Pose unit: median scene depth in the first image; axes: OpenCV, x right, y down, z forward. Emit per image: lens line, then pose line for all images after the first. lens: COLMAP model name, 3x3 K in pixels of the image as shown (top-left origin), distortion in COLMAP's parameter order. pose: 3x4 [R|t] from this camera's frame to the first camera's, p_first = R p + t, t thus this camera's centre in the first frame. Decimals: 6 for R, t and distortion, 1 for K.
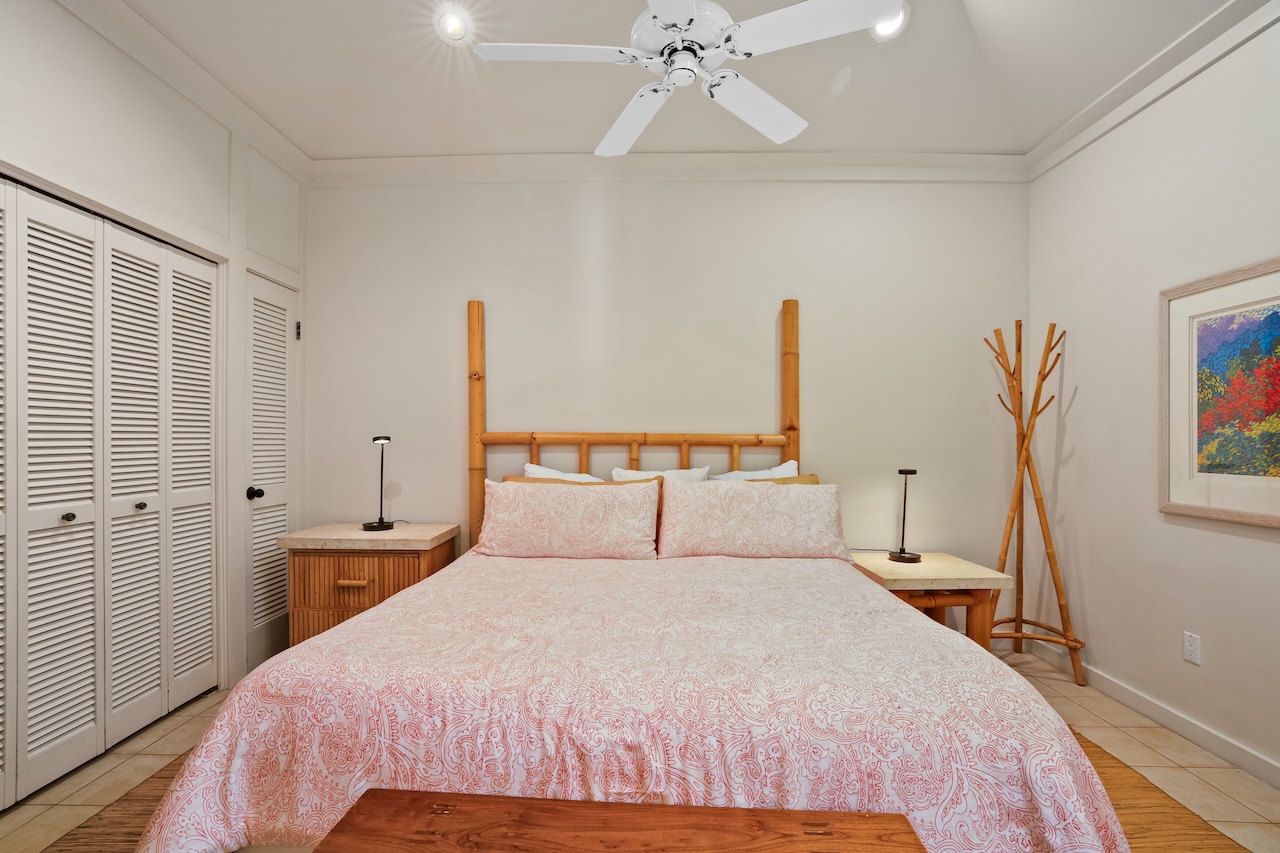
lens RADIAL K [[602.7, 0, 629.6], [0, 602.7, 425.0], [0, 0, 1]] dist [-0.058115, 0.029082]
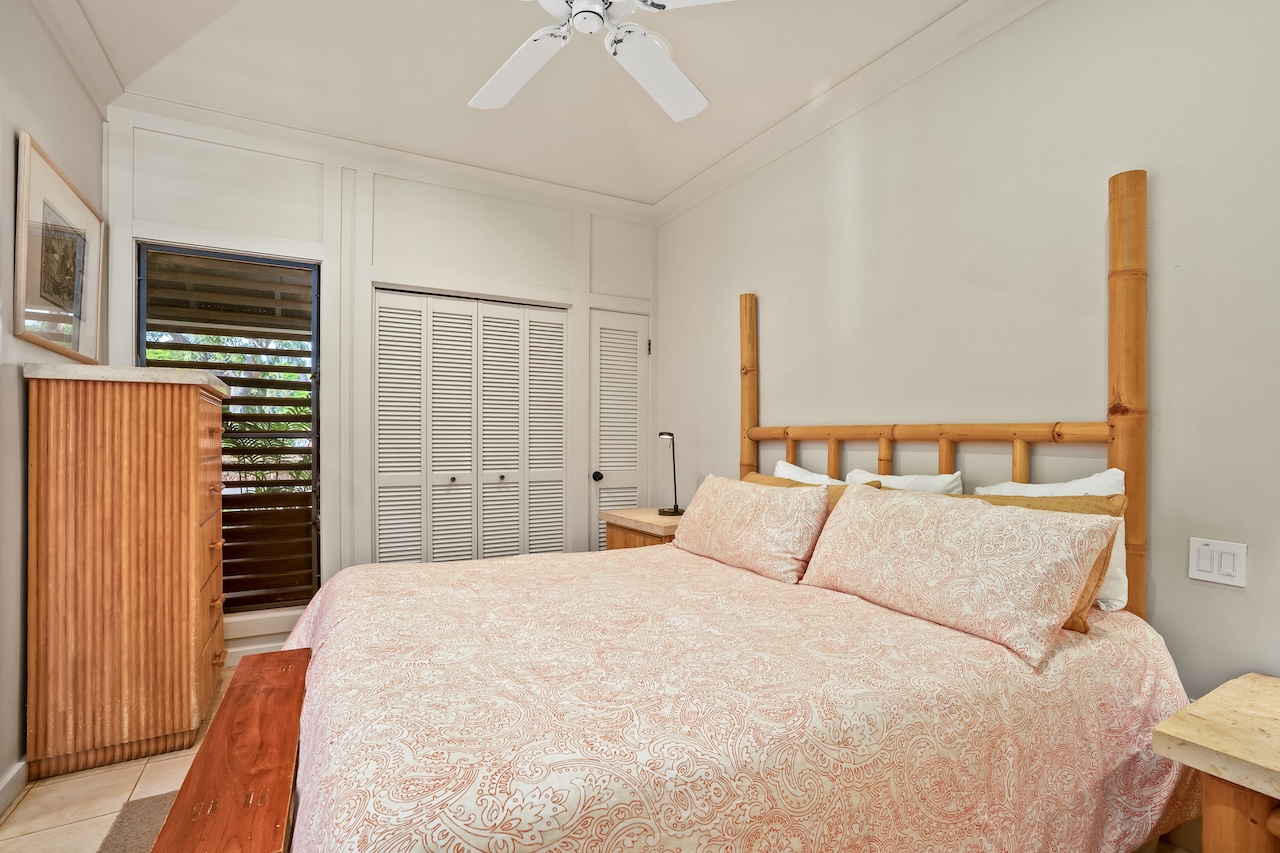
lens RADIAL K [[602.7, 0, 629.6], [0, 602.7, 425.0], [0, 0, 1]] dist [-0.058115, 0.029082]
pose [[0.505878, -0.020489, -0.862362, 0.674303], [0.017366, 0.999757, -0.013566, 0.024753], [0.862430, -0.008113, 0.506111, 0.459077]]
